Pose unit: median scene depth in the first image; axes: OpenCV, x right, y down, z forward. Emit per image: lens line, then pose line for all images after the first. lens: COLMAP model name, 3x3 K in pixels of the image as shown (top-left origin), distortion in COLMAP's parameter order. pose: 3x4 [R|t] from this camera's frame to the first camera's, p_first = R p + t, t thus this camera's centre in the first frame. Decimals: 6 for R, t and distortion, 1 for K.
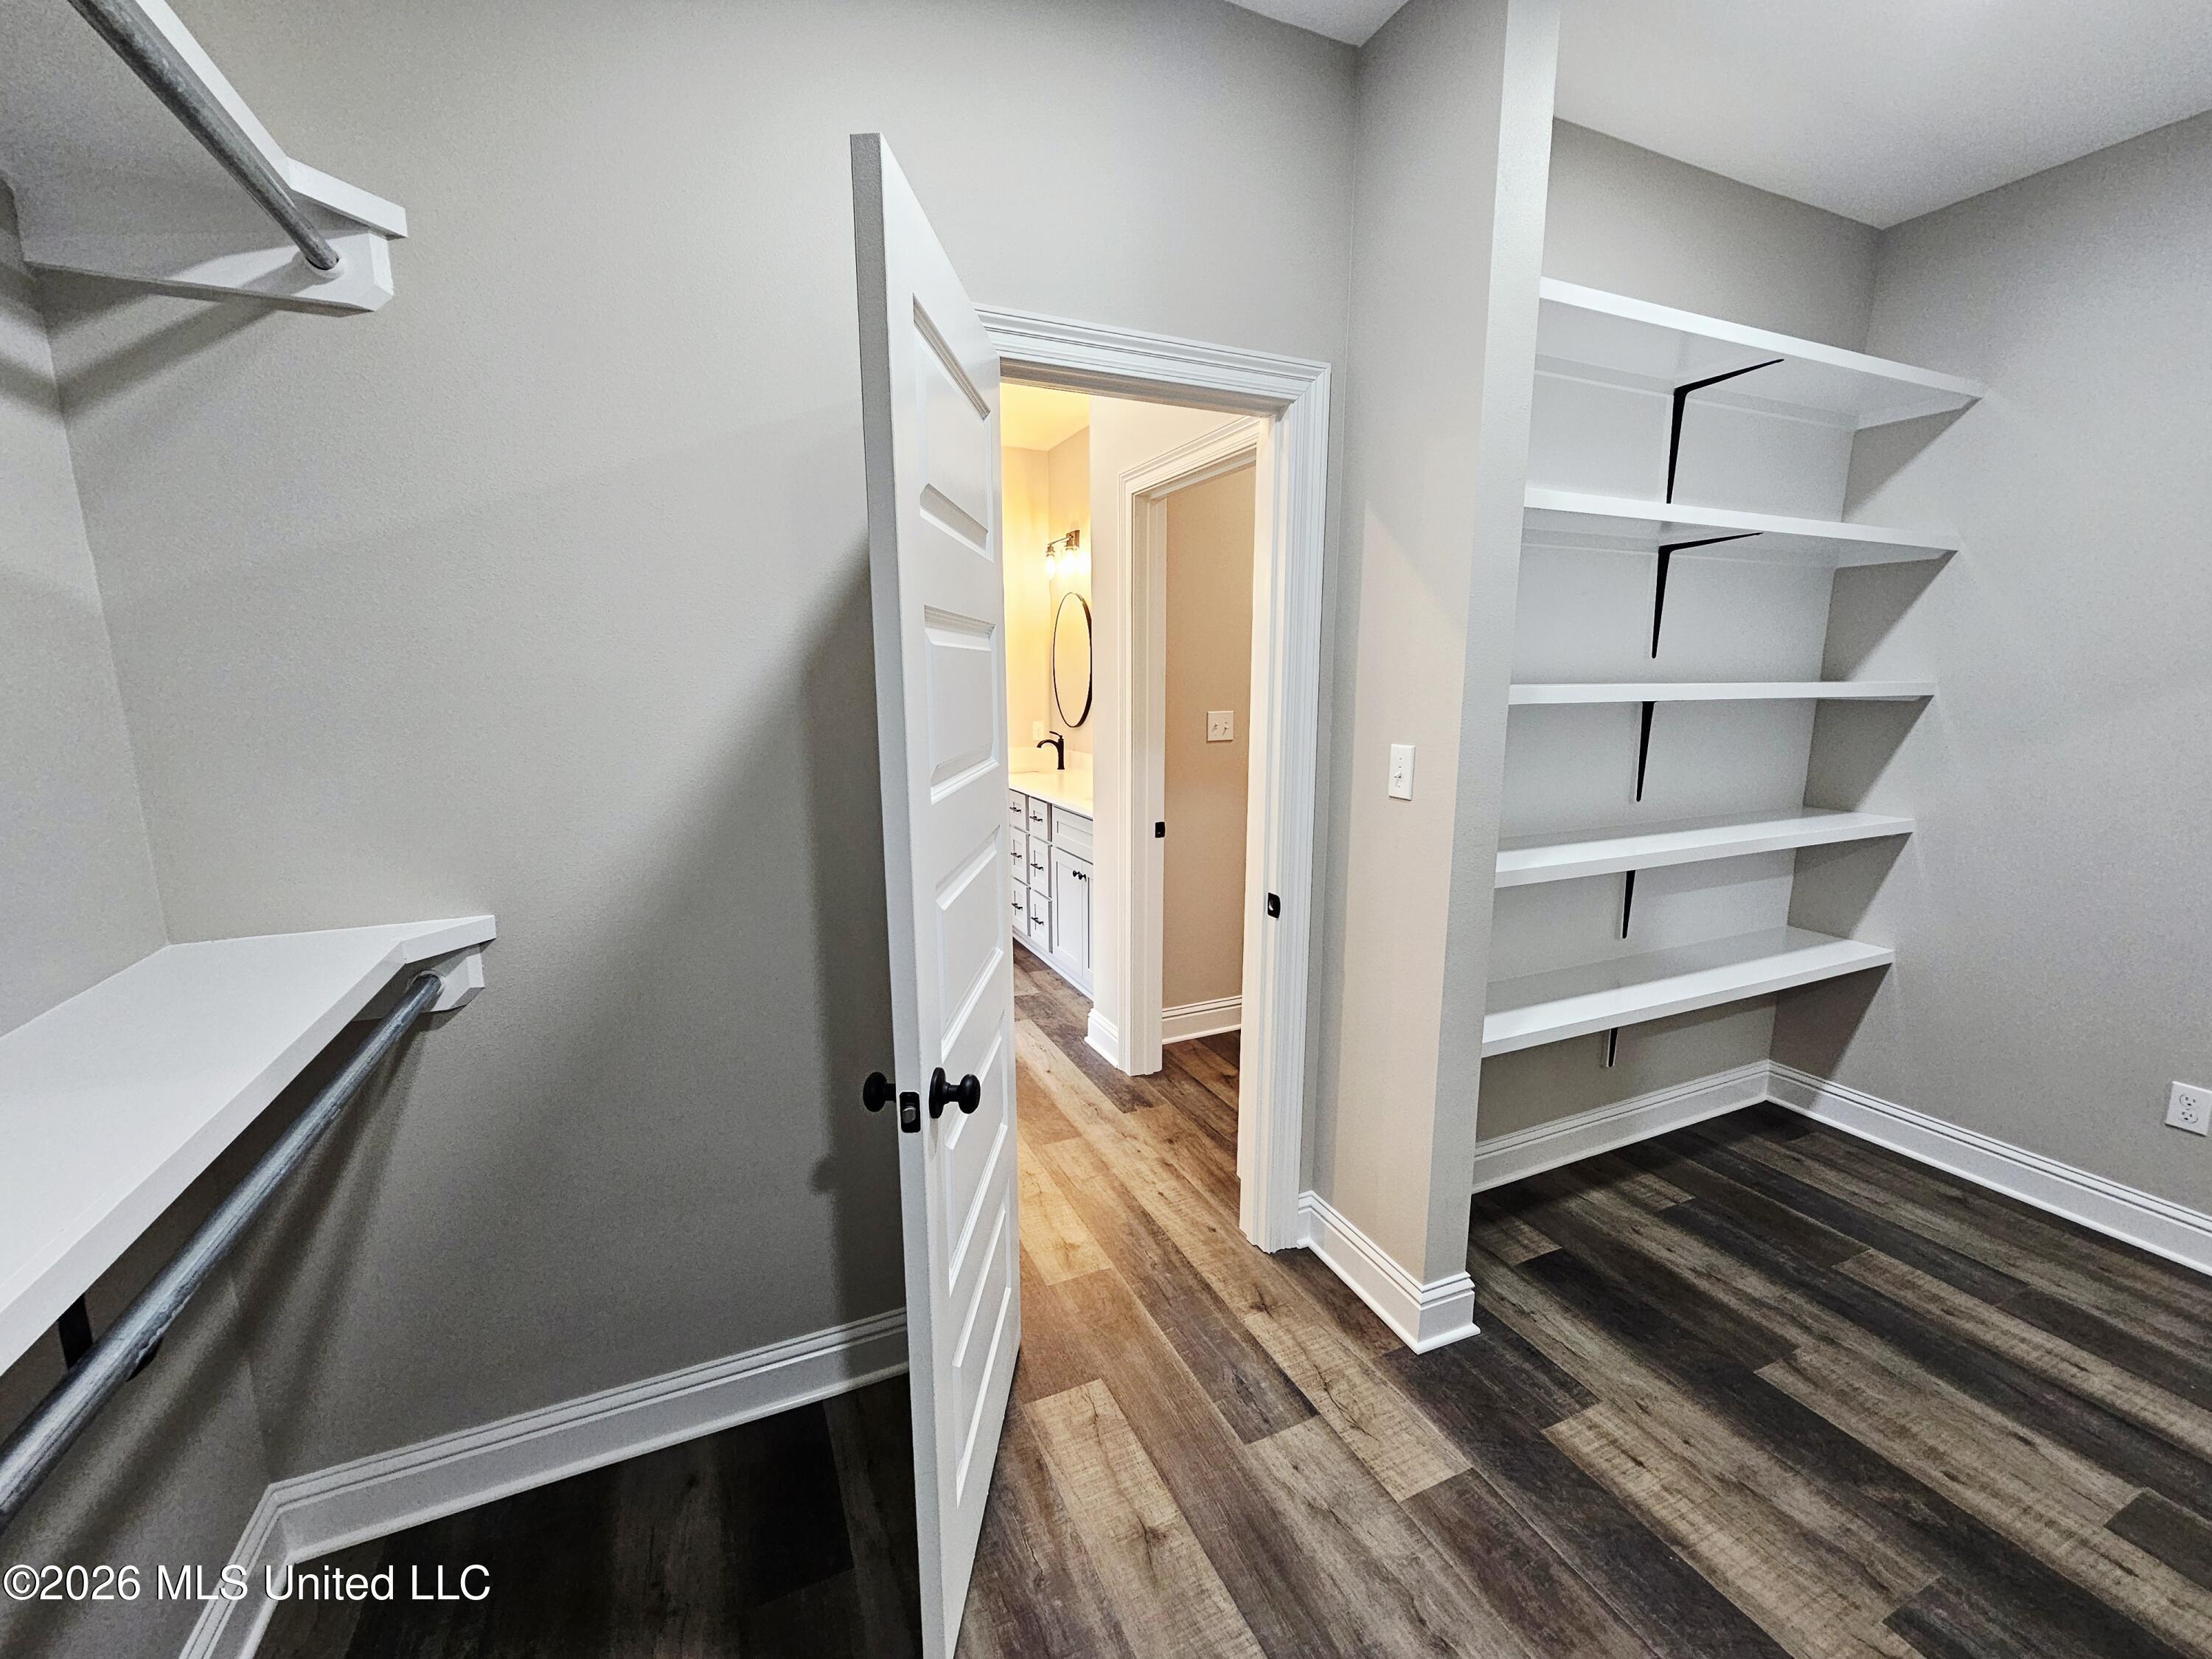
lens RADIAL K [[884.4, 0, 1064.0], [0, 884.4, 842.5], [0, 0, 1]] dist [-0.010785, 0.000592]
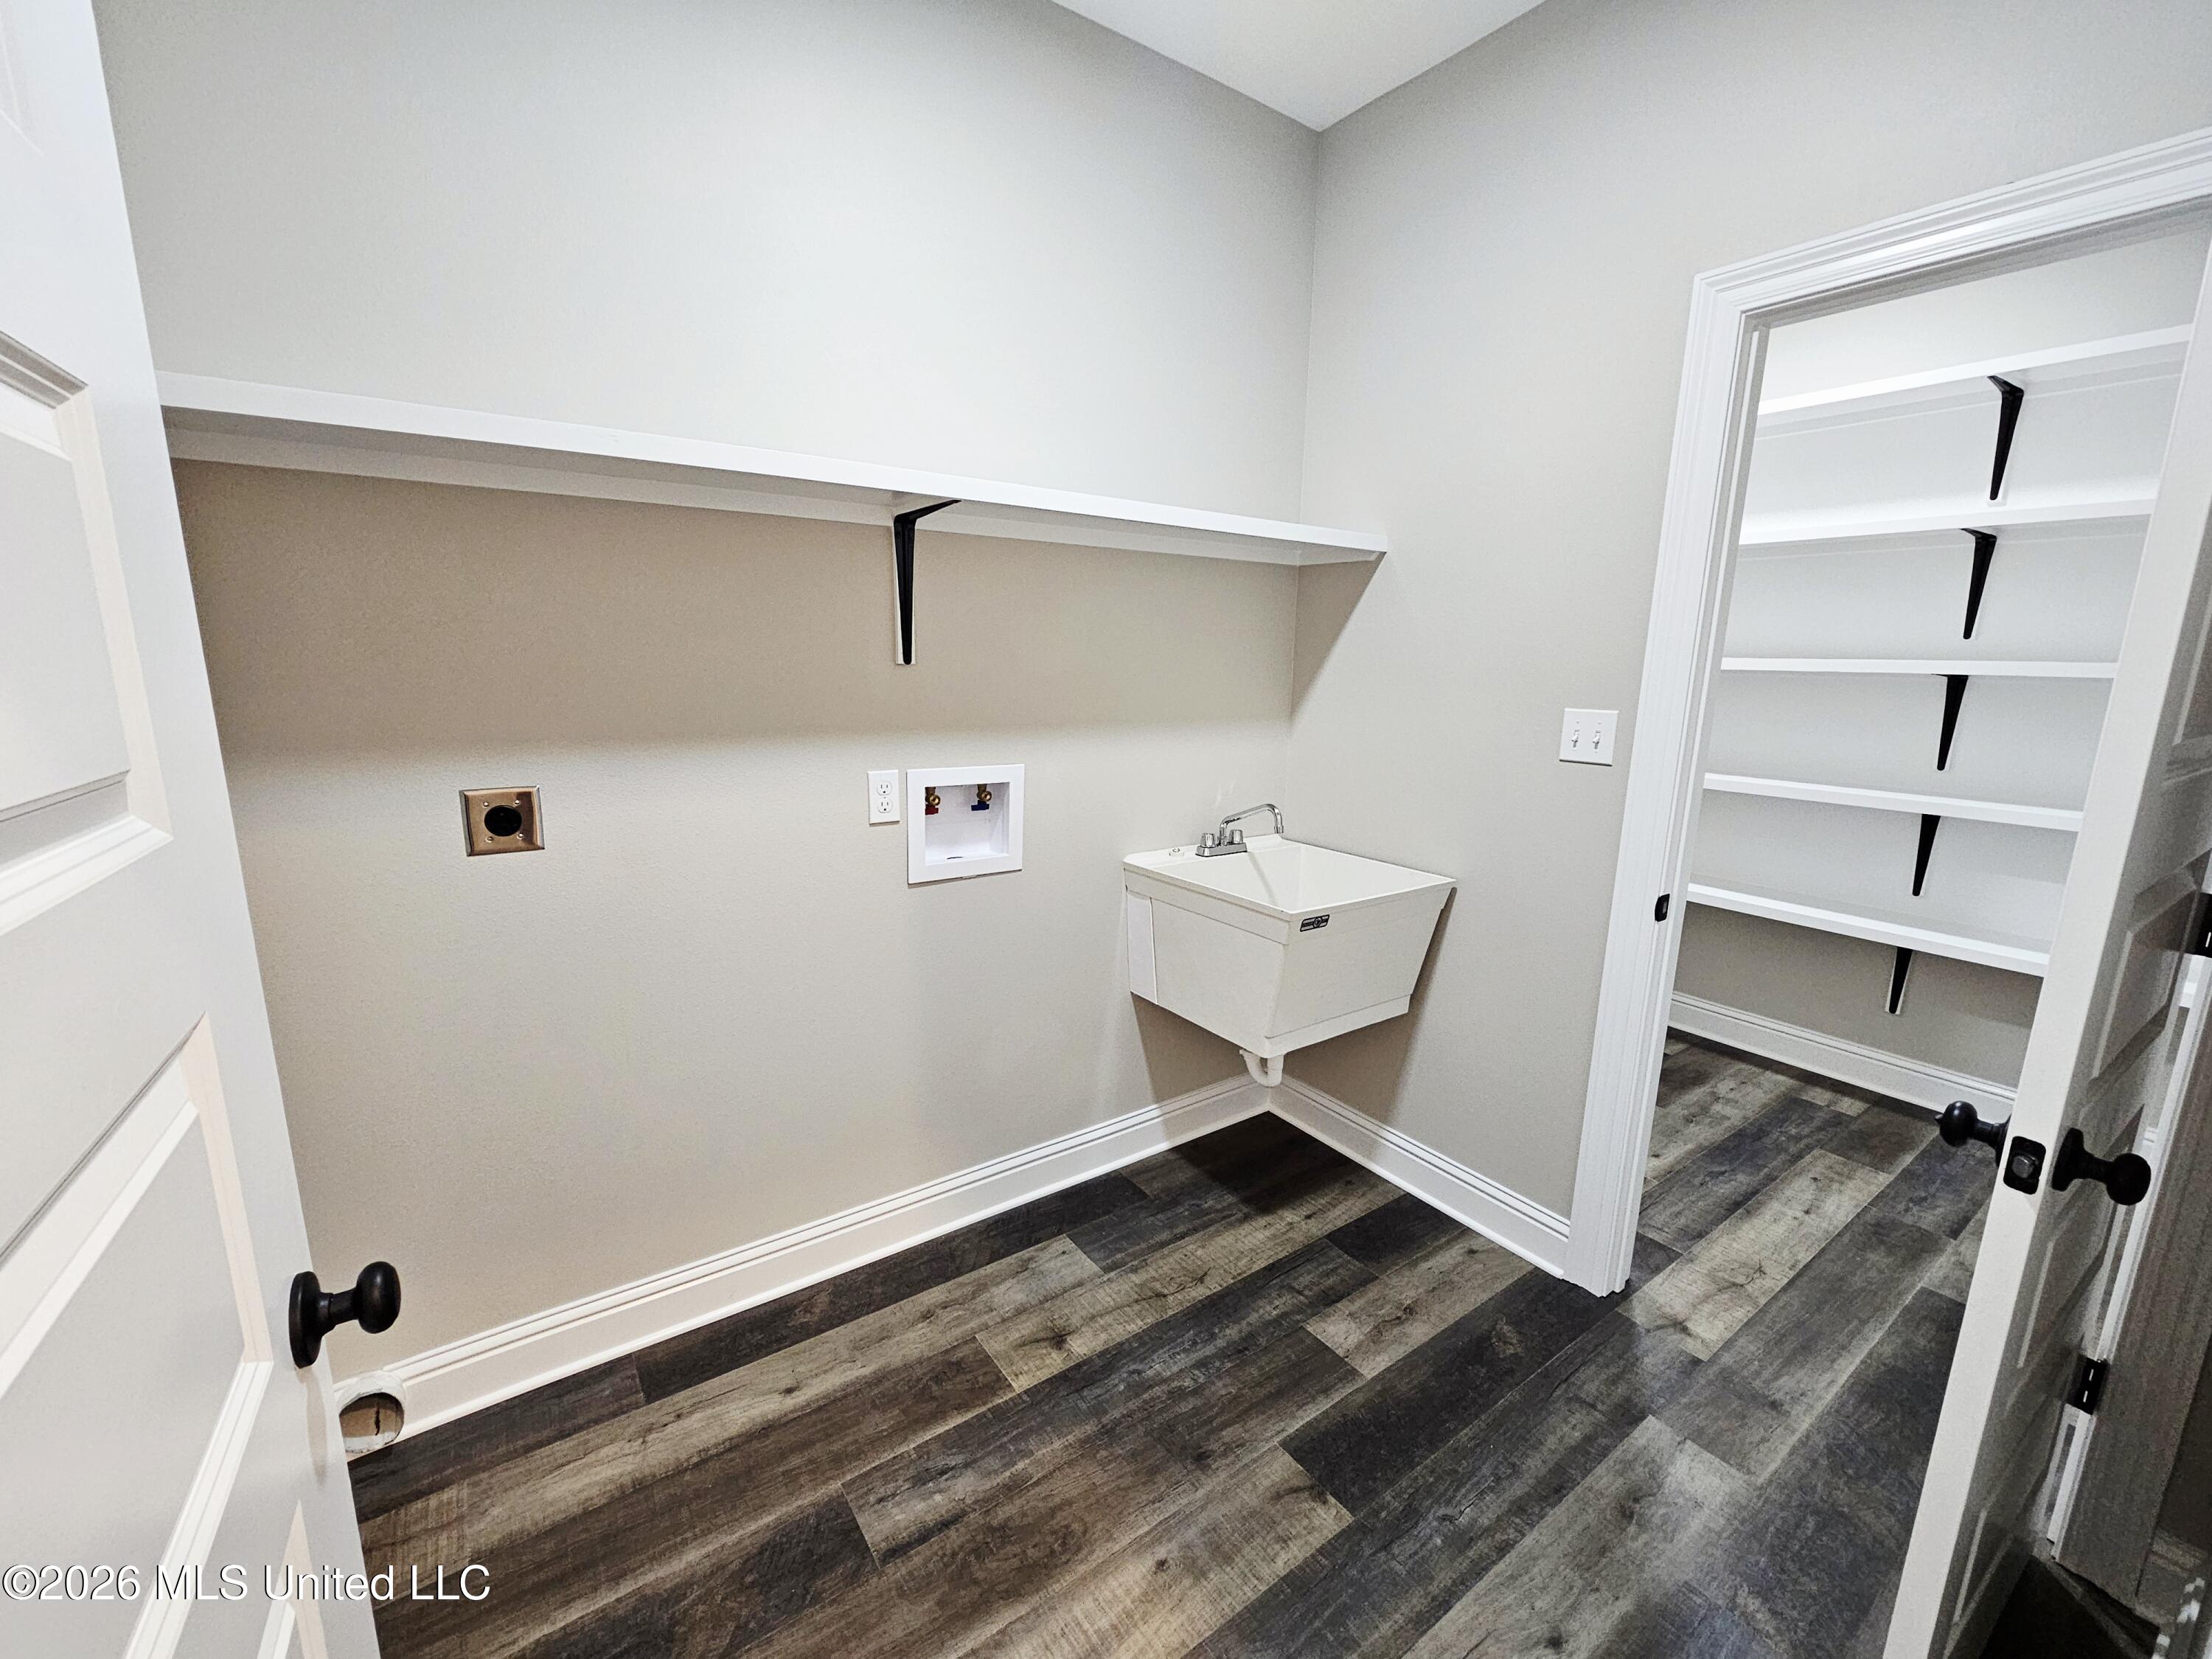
lens RADIAL K [[902.2, 0, 1098.6], [0, 902.2, 832.6], [0, 0, 1]] dist [-0.002095, -0.000345]
pose [[0.215638, 0.204817, -0.954752, 1.842226], [-0.201592, 0.966029, 0.161705, 0.075238], [0.955438, 0.157600, 0.249602, -0.319131]]
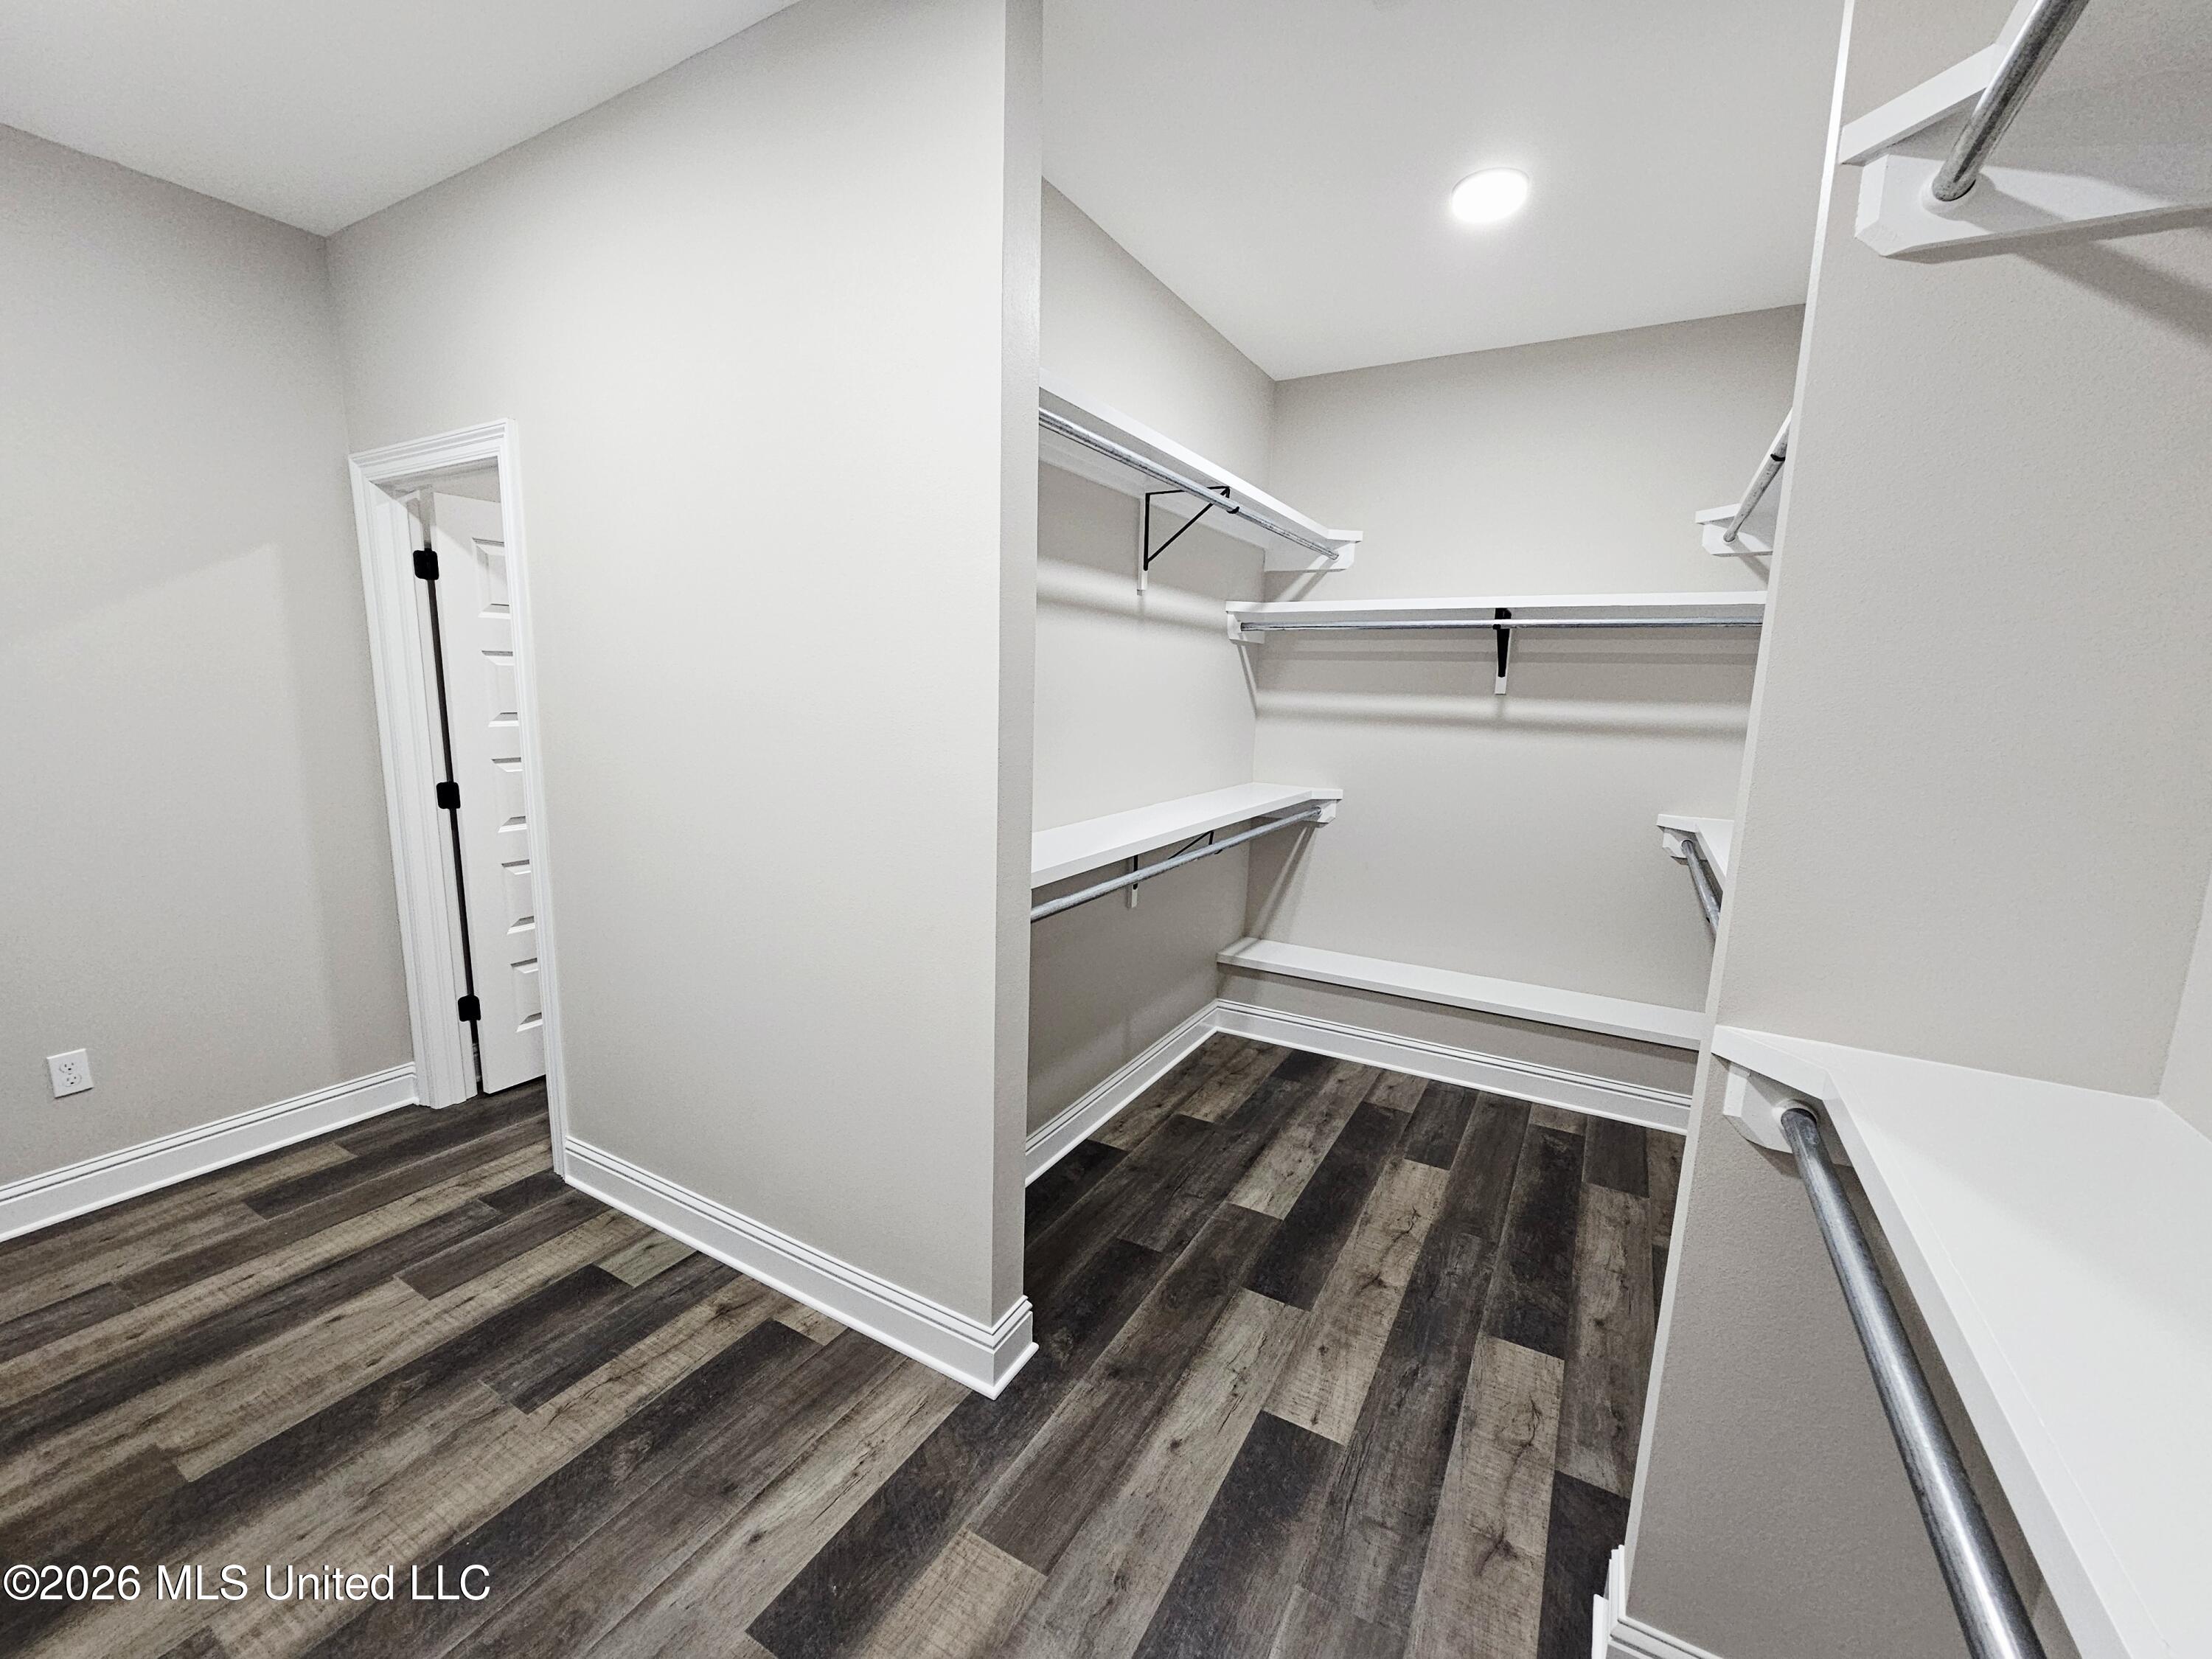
lens RADIAL K [[896.9, 0, 1112.6], [0, 896.9, 824.6], [0, 0, 1]] dist [0.002320, 0.000437]
pose [[-0.615544, -0.131745, 0.777013, -0.346758], [0.129611, 0.955581, 0.264698, -0.123736], [-0.777372, 0.263643, -0.571127, 0.565163]]
